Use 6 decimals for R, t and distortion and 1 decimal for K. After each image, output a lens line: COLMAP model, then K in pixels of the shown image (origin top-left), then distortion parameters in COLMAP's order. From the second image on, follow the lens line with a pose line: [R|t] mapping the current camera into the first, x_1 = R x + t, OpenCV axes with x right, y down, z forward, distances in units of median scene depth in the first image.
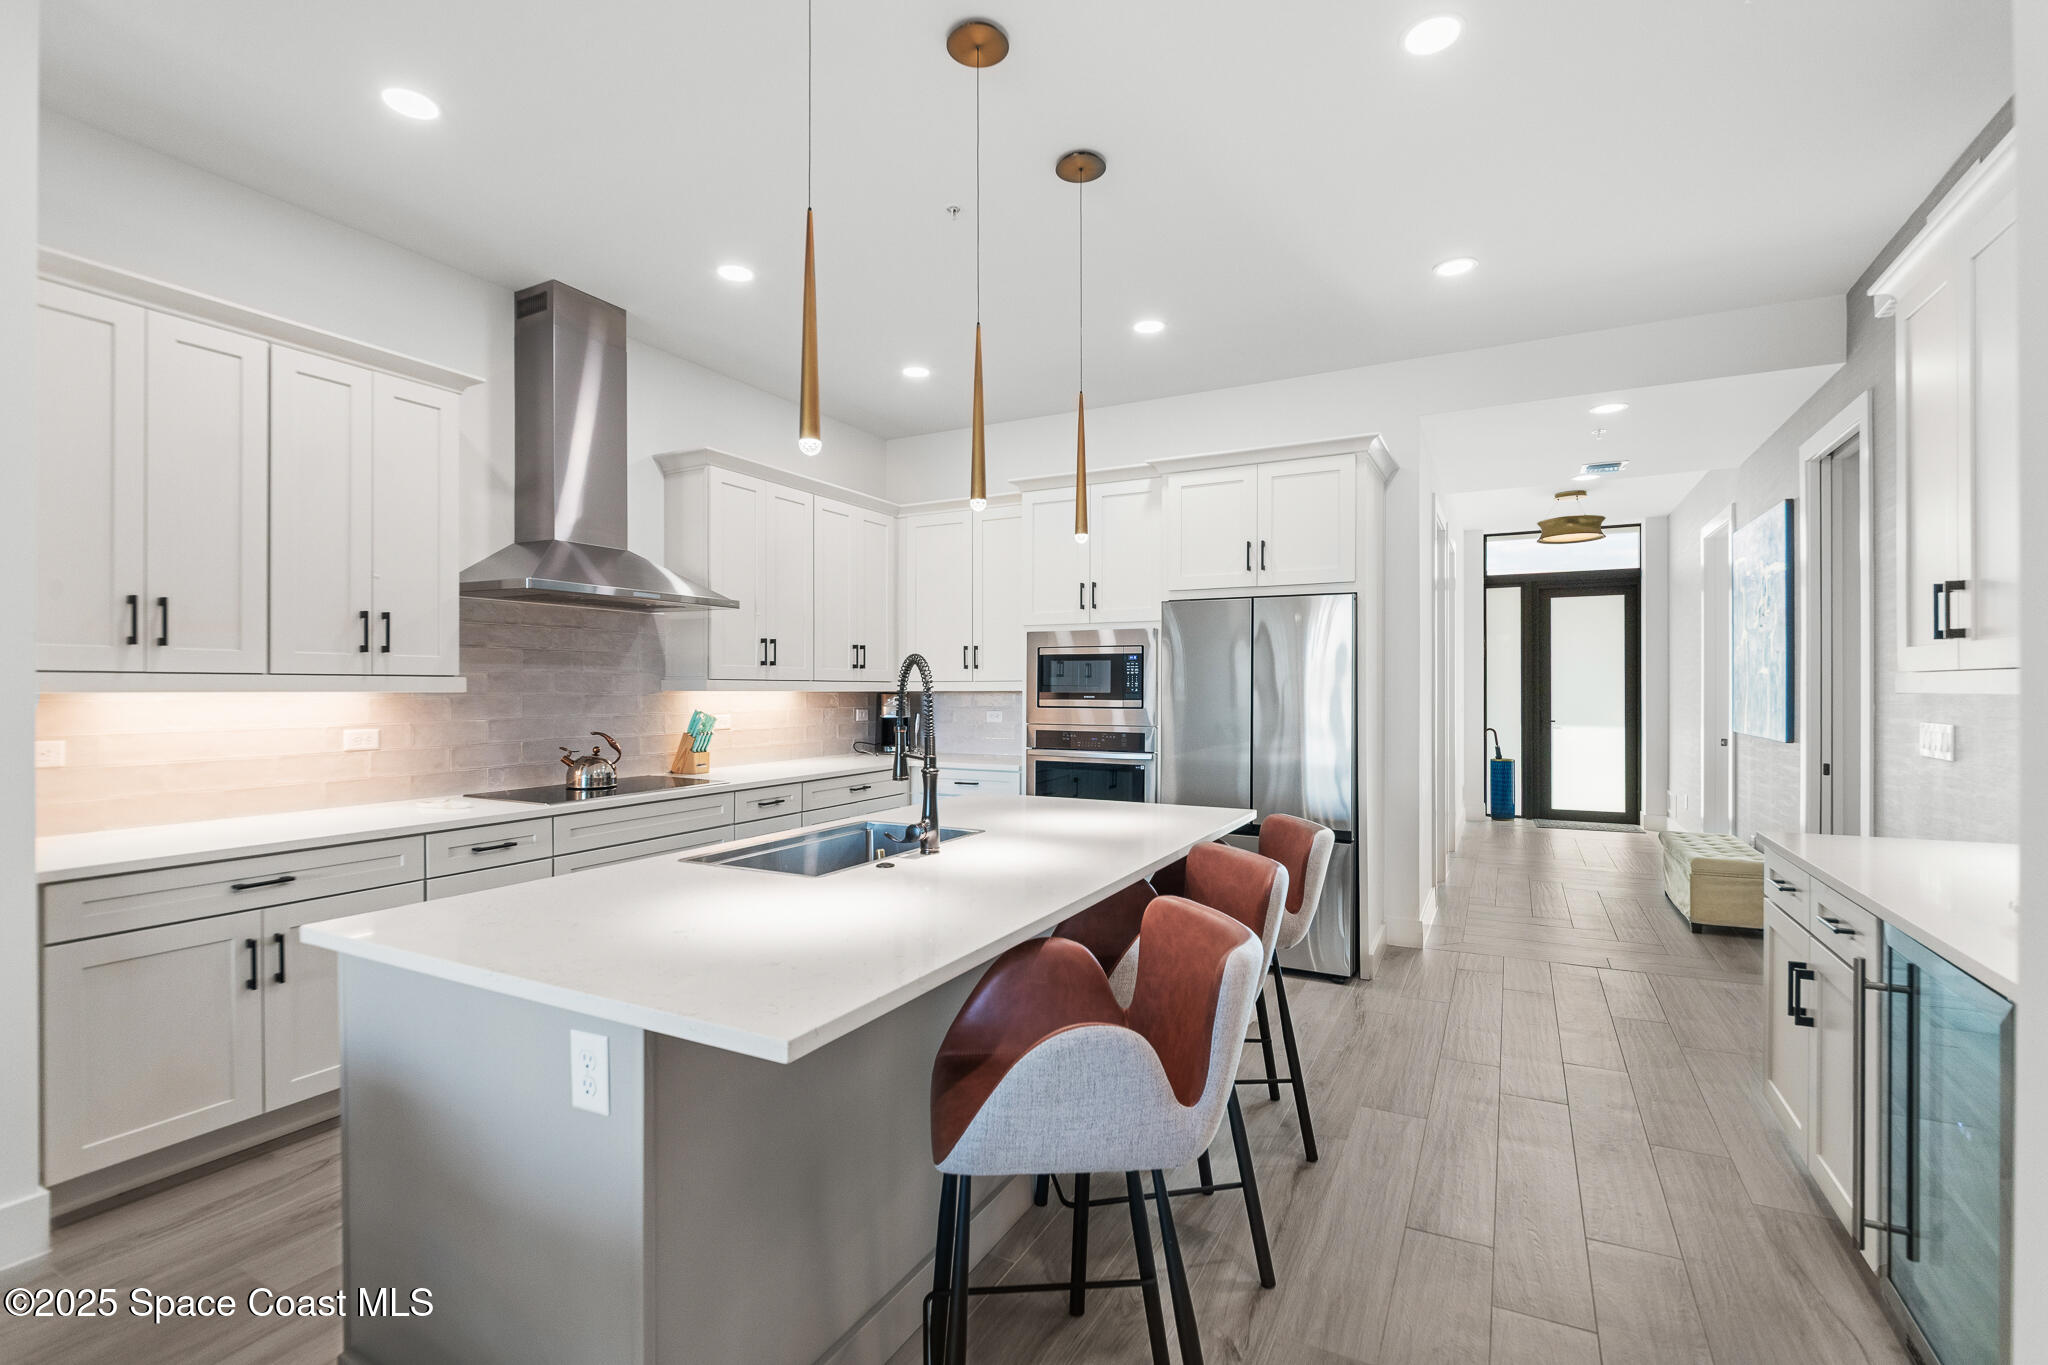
lens RADIAL K [[938.5, 0, 1024.1], [0, 938.5, 689.1], [0, 0, 1]] dist [-0.003194, -0.005043]
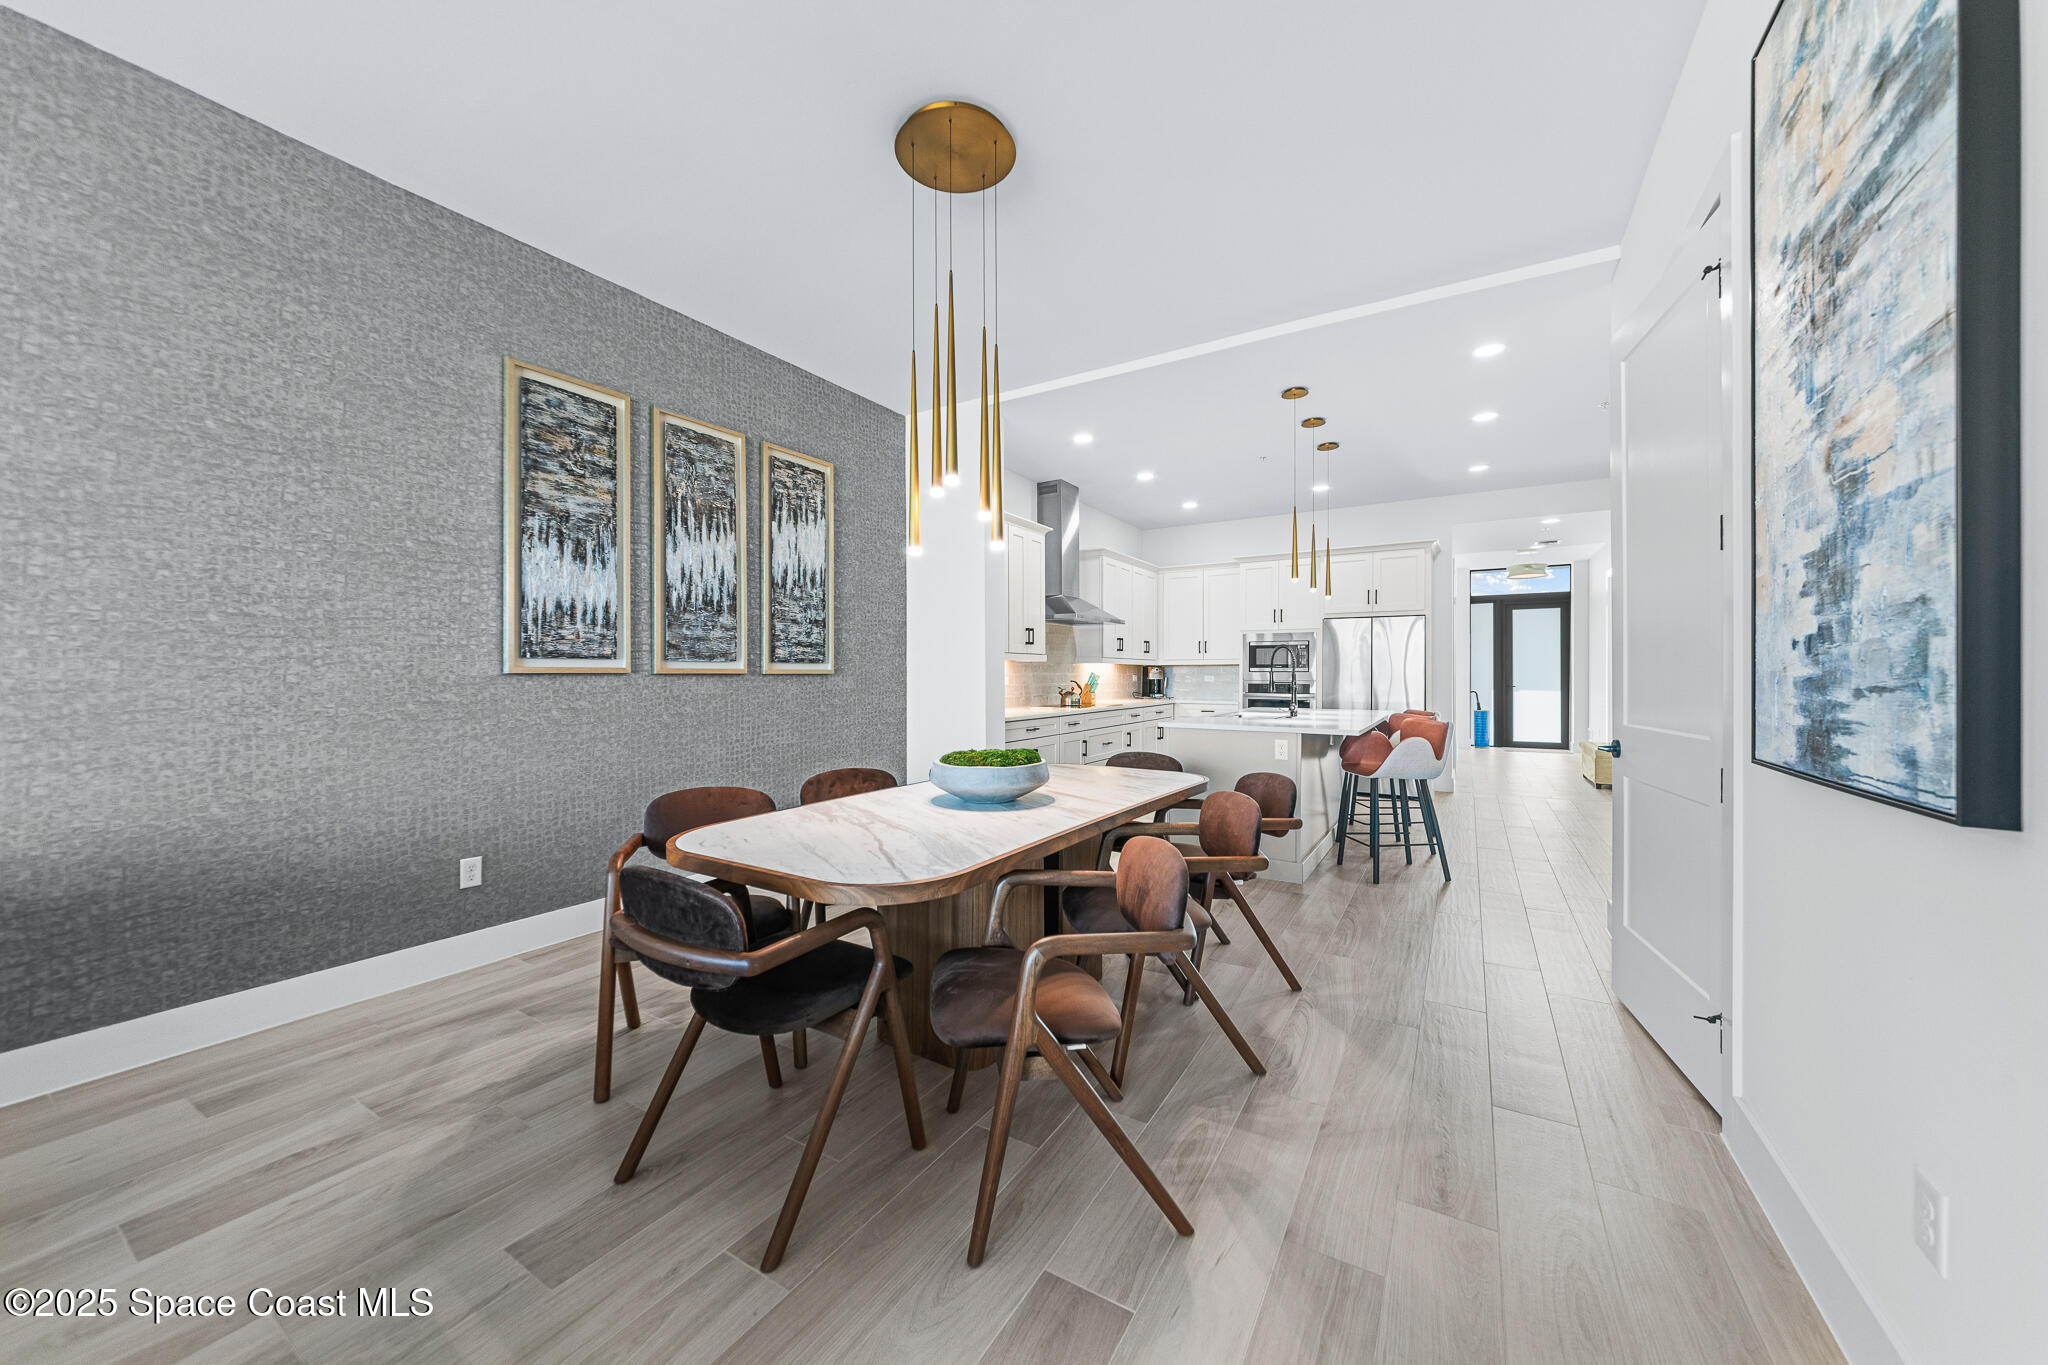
lens RADIAL K [[728.5, 0, 1015.5], [0, 728.5, 678.7], [0, 0, 1]] dist [-0.006698, 0.002434]
pose [[0.997164, 0.000000, -0.075263, -0.308509], [0.000407, 0.999985, 0.005384, 0.021804], [0.075262, -0.005400, 0.997149, -0.488182]]
